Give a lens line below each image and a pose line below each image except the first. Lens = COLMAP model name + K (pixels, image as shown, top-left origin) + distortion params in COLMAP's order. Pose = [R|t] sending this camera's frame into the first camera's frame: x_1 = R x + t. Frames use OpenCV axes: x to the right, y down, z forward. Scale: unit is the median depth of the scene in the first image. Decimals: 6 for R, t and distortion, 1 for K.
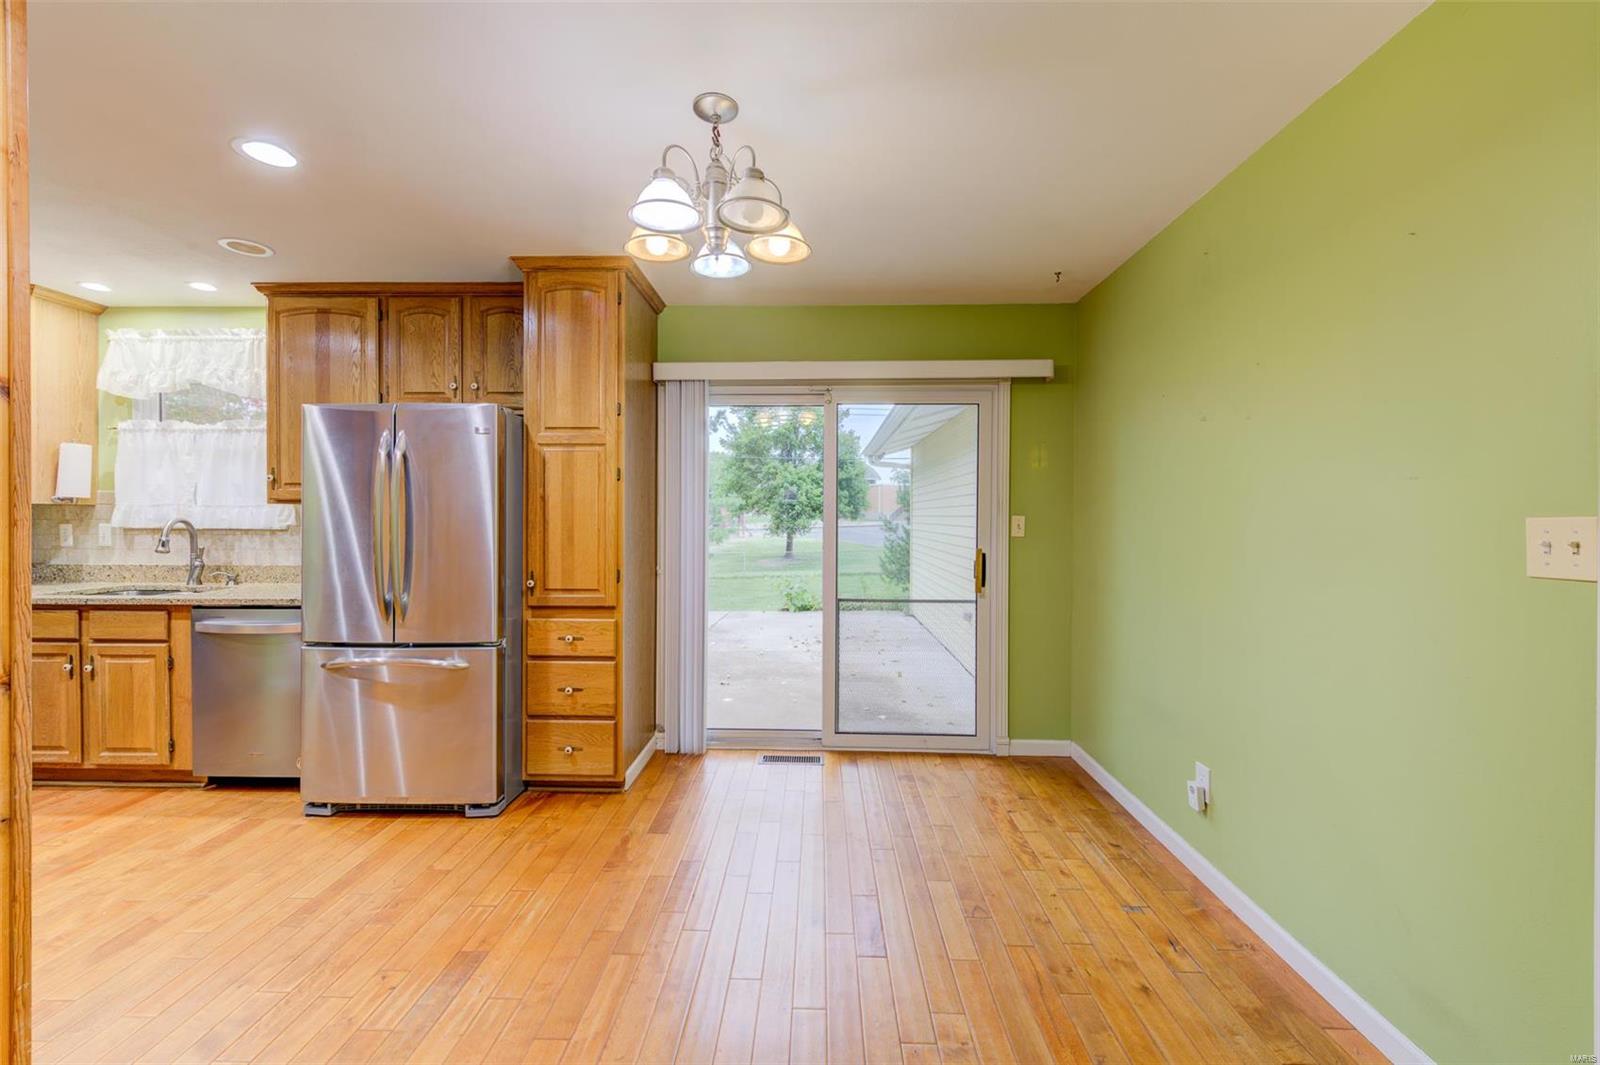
lens RADIAL K [[632.1, 0, 793.4], [0, 632.1, 521.5], [0, 0, 1]] dist [0.005987, -0.000847]
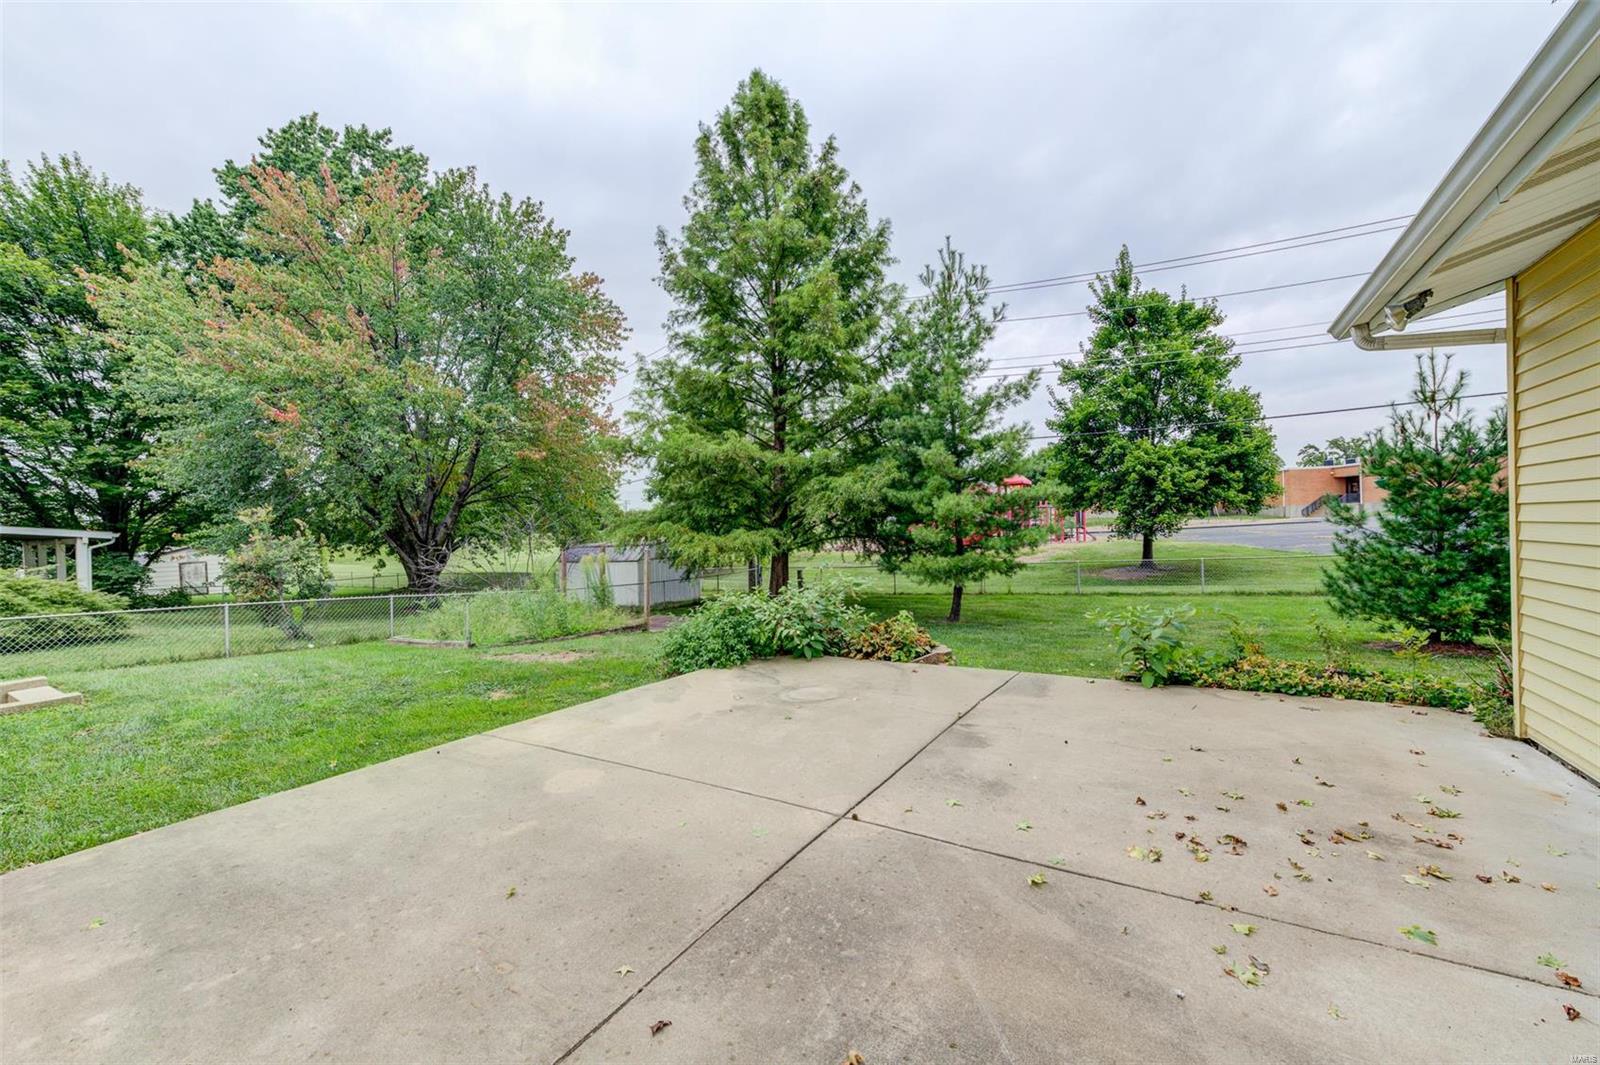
lens RADIAL K [[632.1, 0, 796.8], [0, 632.1, 535.7], [0, 0, 1]] dist [0.005987, -0.000847]
pose [[0.870548, -0.021186, -0.491628, 0.001598], [0.026449, 0.999643, 0.003757, 0.006144], [0.491373, -0.016274, 0.870797, 0.155285]]
